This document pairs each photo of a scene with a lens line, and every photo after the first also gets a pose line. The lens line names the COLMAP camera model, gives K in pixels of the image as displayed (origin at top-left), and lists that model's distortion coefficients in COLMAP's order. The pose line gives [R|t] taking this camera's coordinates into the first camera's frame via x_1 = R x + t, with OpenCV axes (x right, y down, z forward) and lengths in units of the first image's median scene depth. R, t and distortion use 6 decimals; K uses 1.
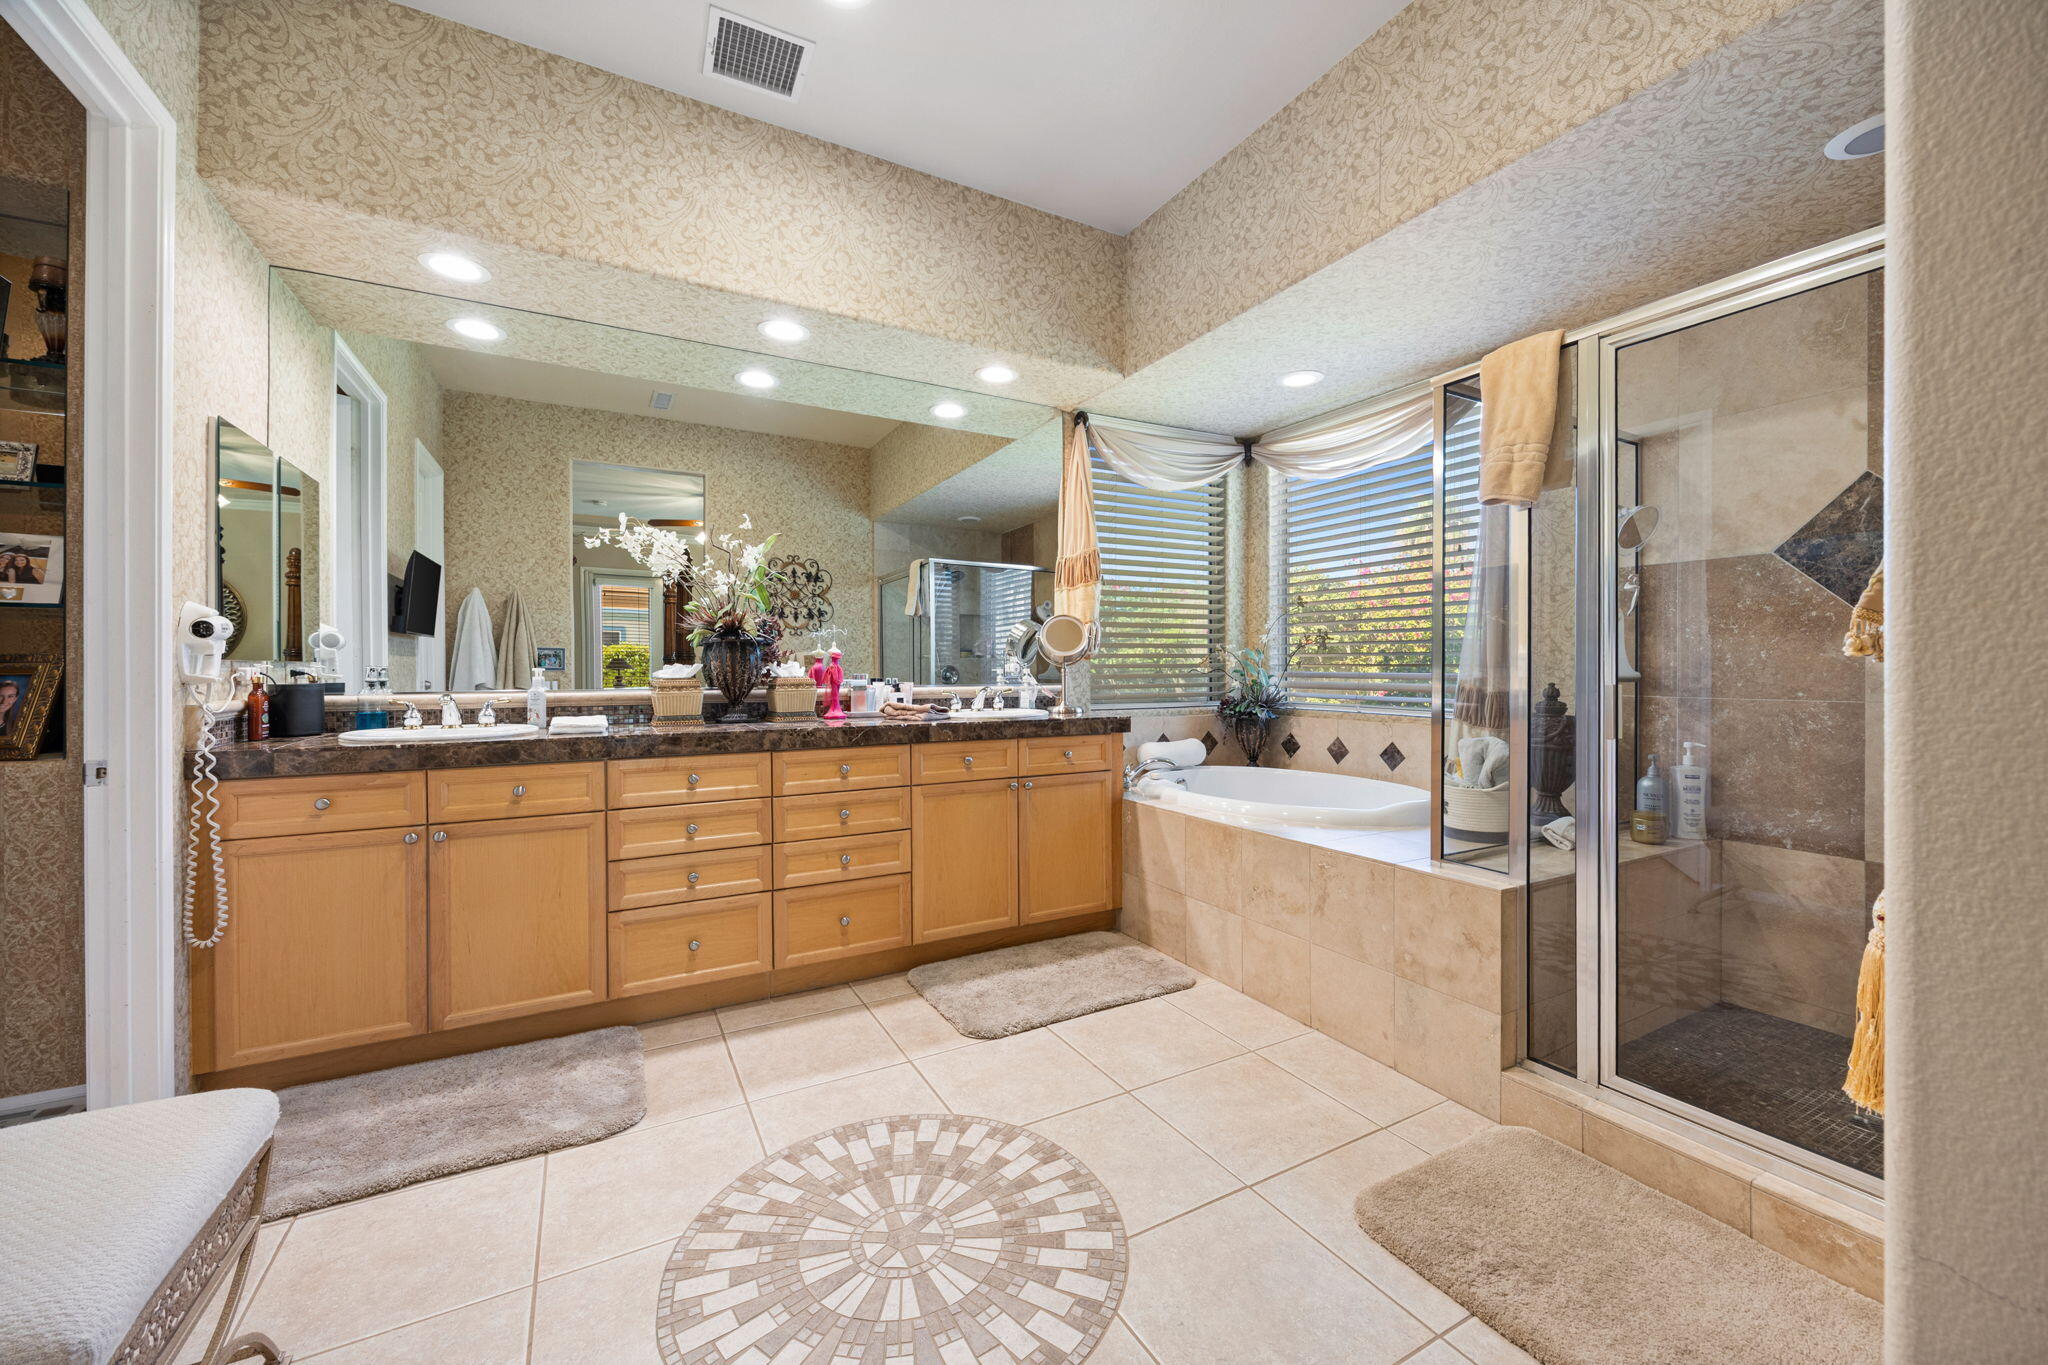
lens RADIAL K [[787.7, 0, 1030.2], [0, 787.7, 665.5], [0, 0, 1]] dist [-0.001403, -0.000031]
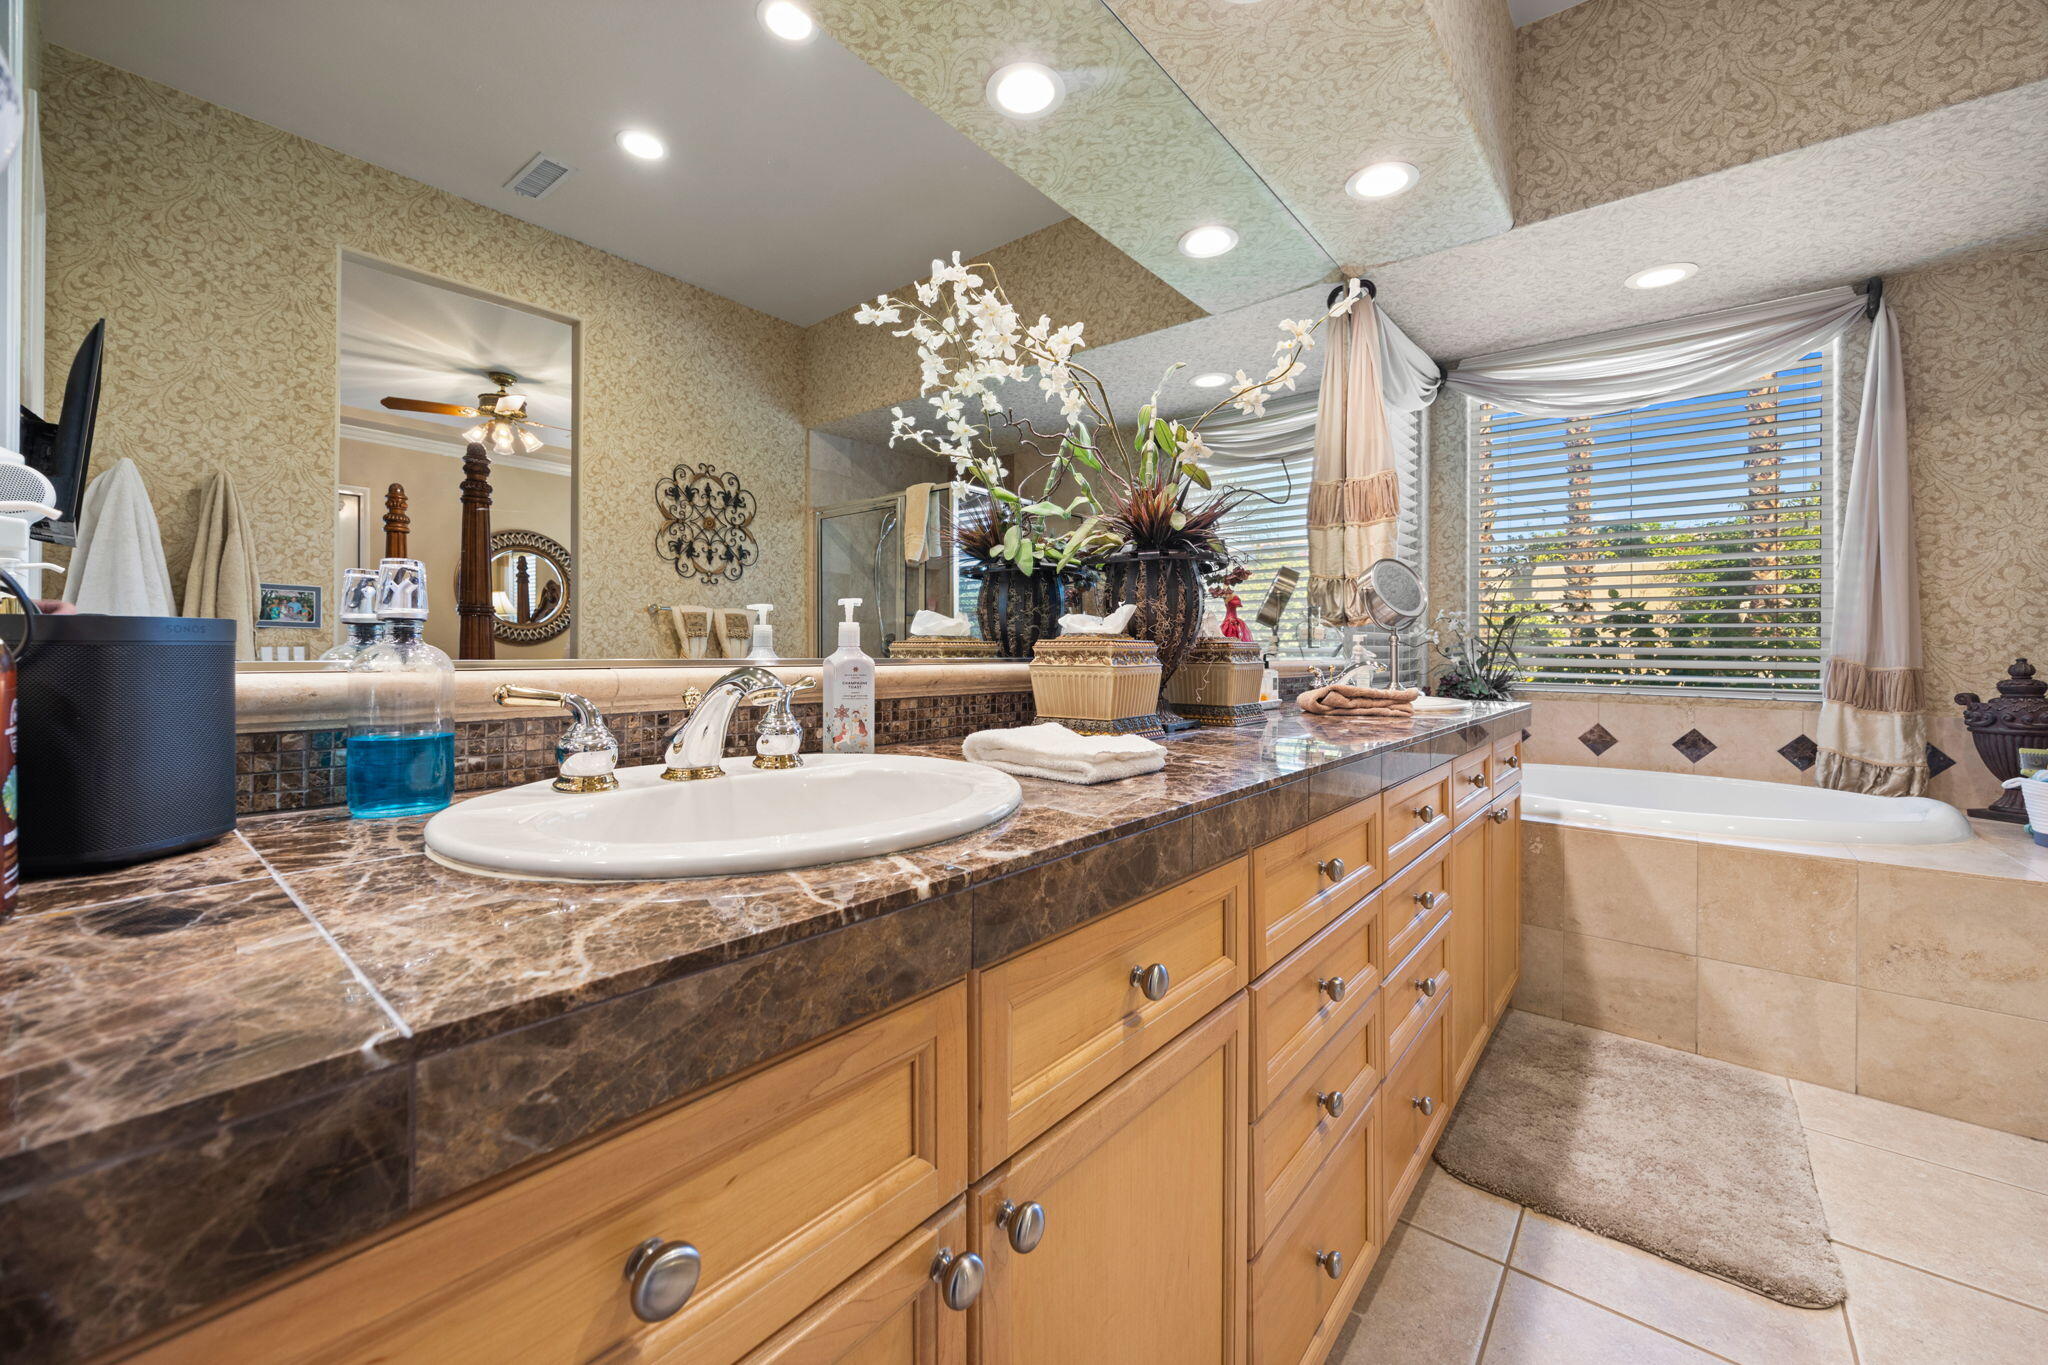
lens RADIAL K [[796.7, 0, 1025.9], [0, 796.7, 647.8], [0, 0, 1]] dist [-0.007734, 0.000175]
pose [[0.929258, 0.012835, 0.369209, -0.633171], [-0.015060, 0.999882, 0.003146, 0.022260], [-0.369125, -0.008484, 0.929341, 0.569309]]
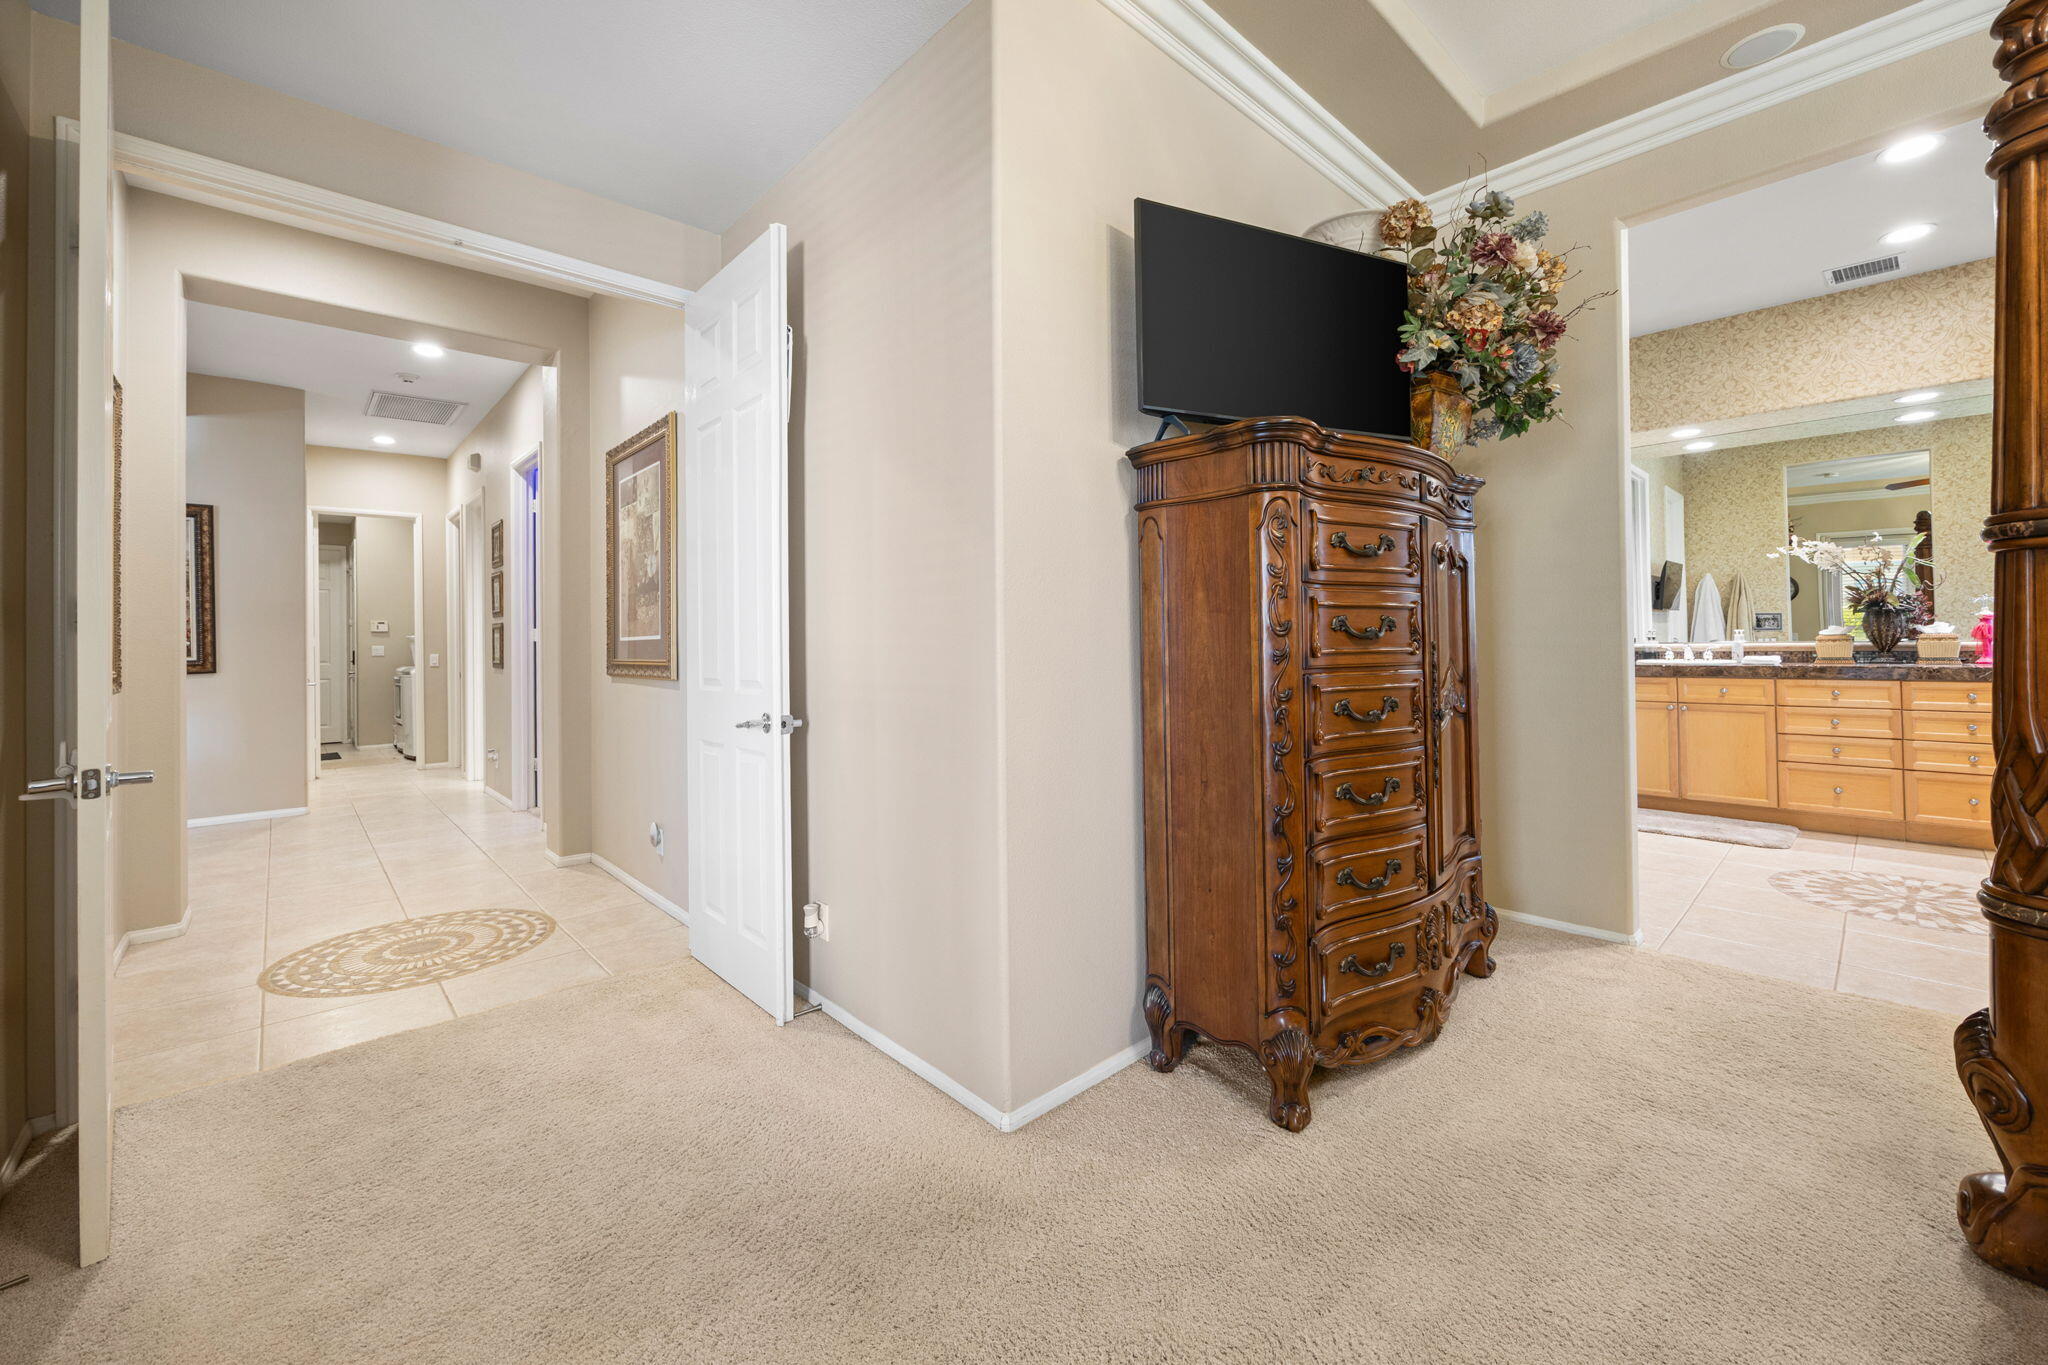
lens RADIAL K [[807.3, 0, 1021.1], [0, 807.3, 637.1], [0, 0, 1]] dist [-0.005705, 0.000240]
pose [[0.234079, -0.004797, -0.972206, 0.749766], [0.019395, 0.999812, -0.000263, -0.010313], [0.972024, -0.018794, 0.234128, -0.988735]]
